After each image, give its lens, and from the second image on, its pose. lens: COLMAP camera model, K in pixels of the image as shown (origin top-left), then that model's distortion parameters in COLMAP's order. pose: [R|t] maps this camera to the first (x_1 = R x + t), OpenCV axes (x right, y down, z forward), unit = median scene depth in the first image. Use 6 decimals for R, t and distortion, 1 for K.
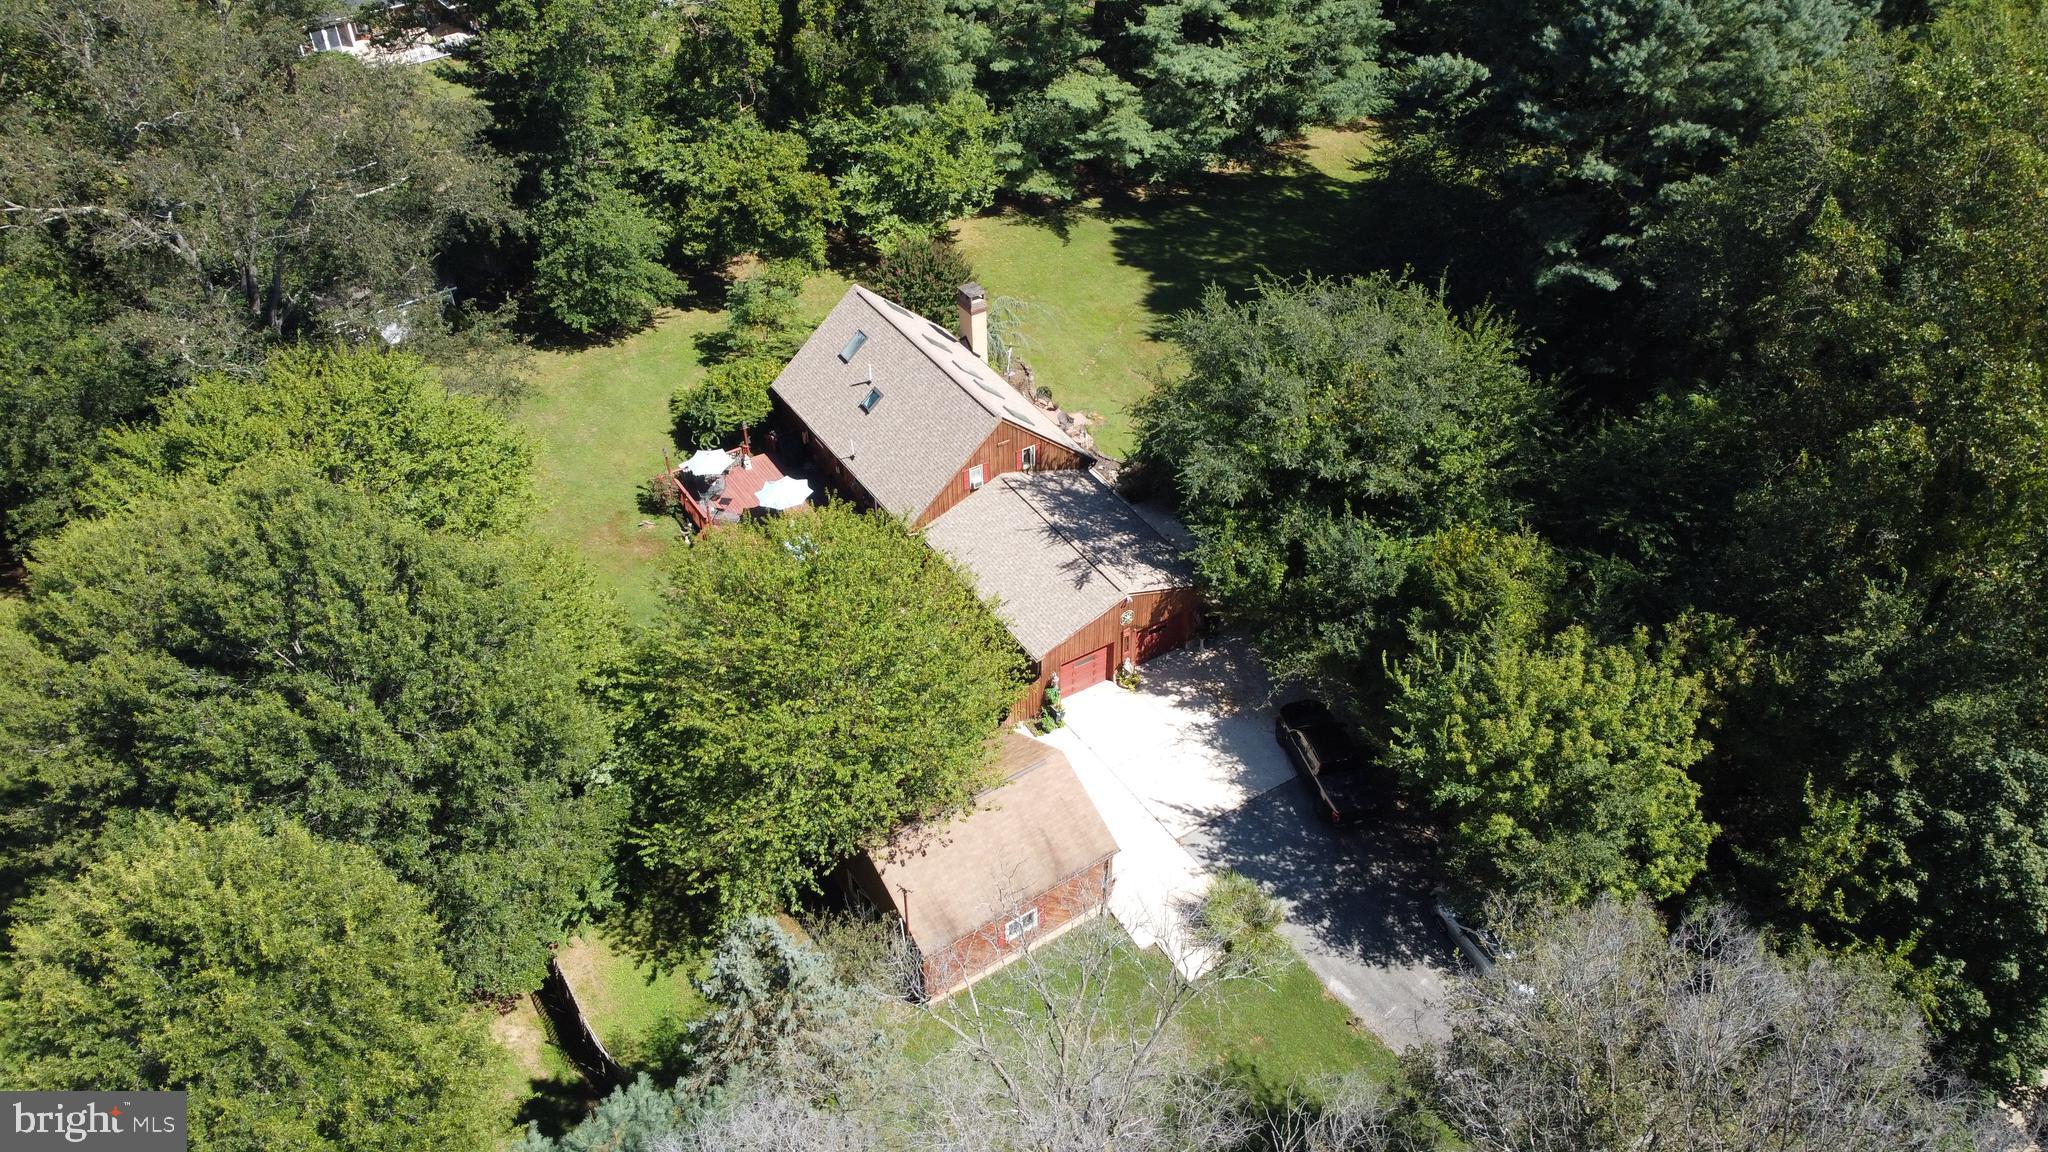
lens RADIAL K [[1537.4, 0, 1024.0], [0, 1537.4, 576.0], [0, 0, 1]] dist [0.007173, -0.001963]
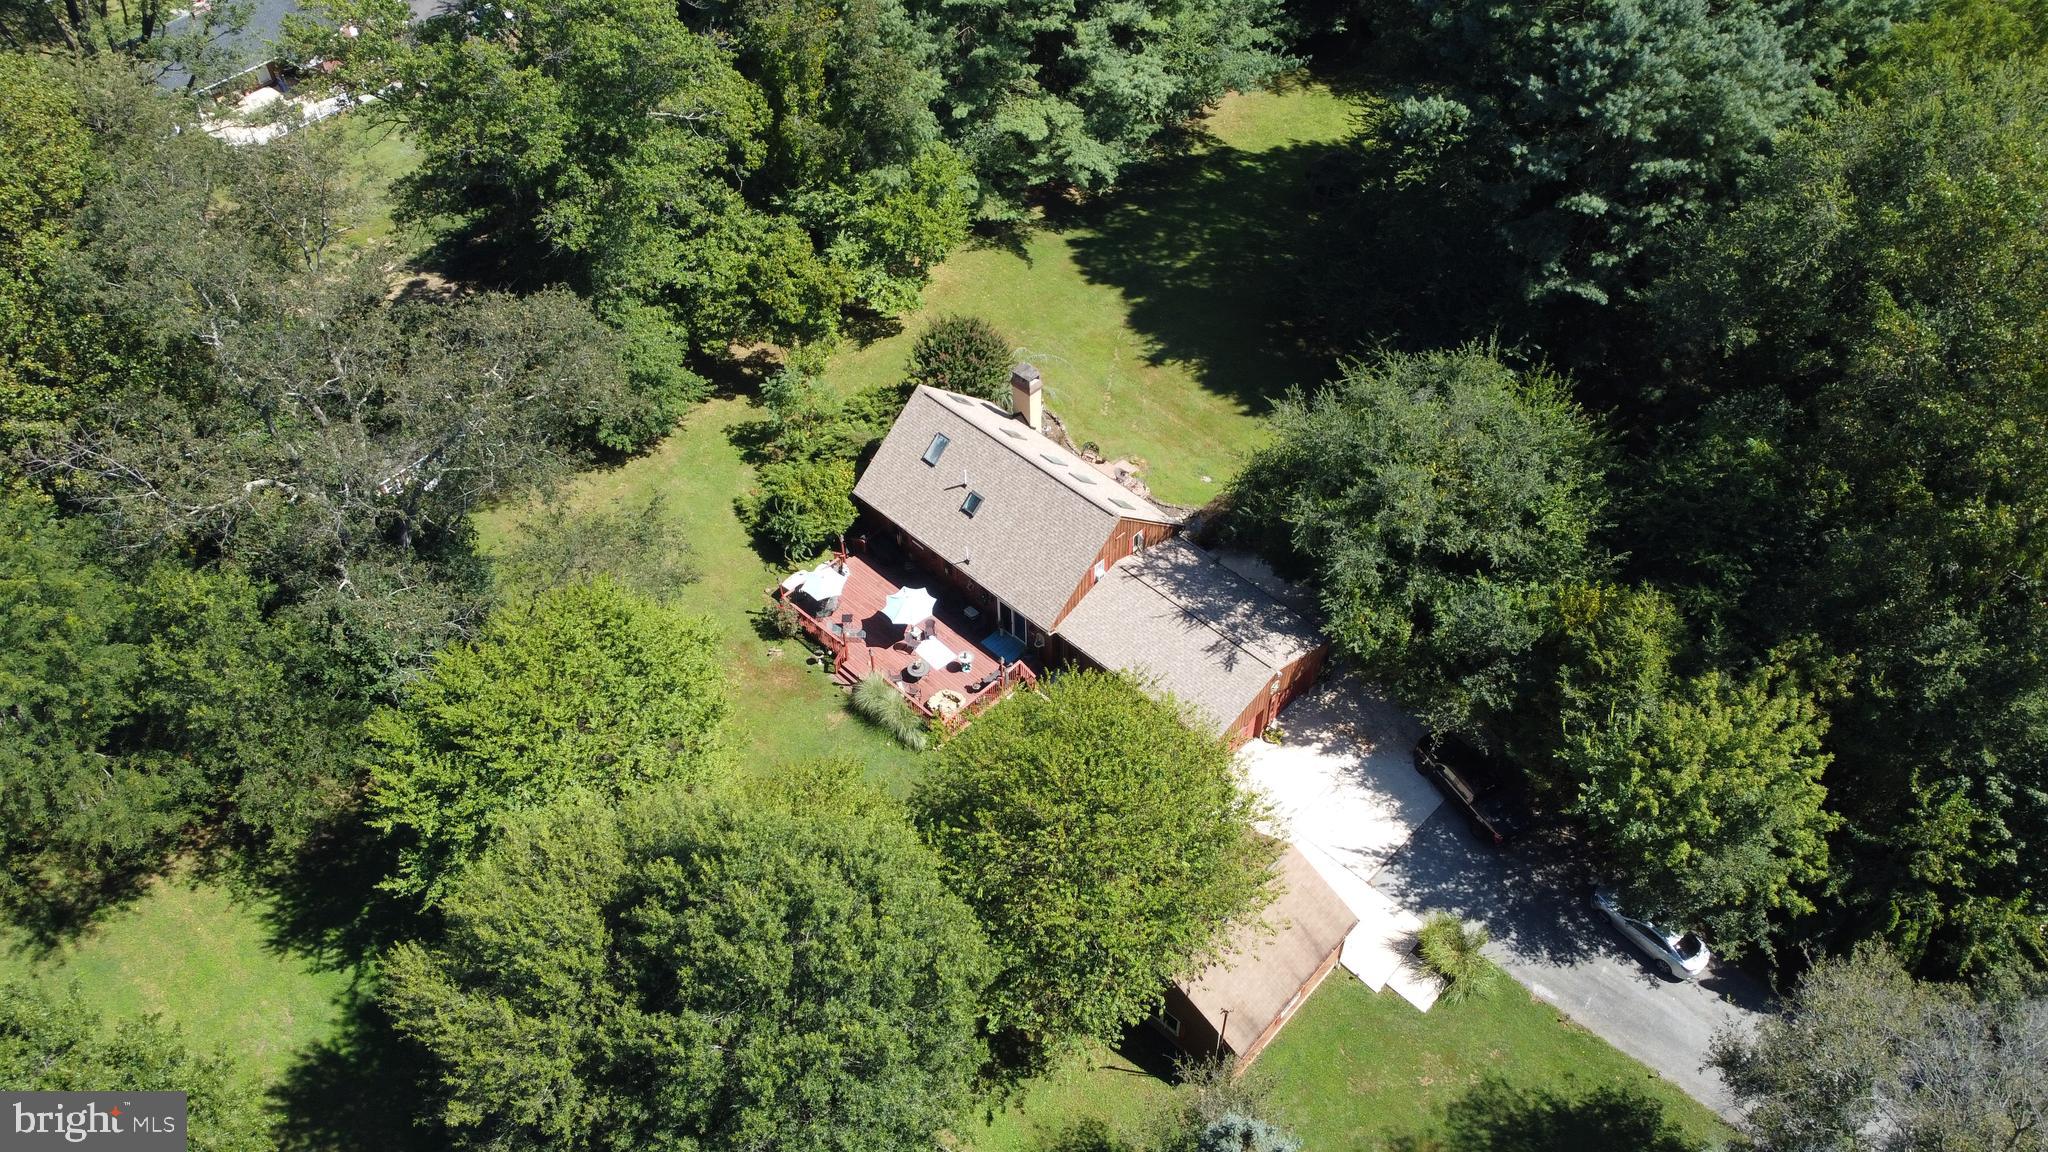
lens RADIAL K [[1537.4, 0, 1024.0], [0, 1537.4, 576.0], [0, 0, 1]] dist [0.007173, -0.001963]
pose [[0.973537, -0.167394, 0.155580, -0.238261], [0.149106, 0.981183, 0.122664, -0.190646], [-0.173186, -0.096219, 0.980178, -0.049254]]
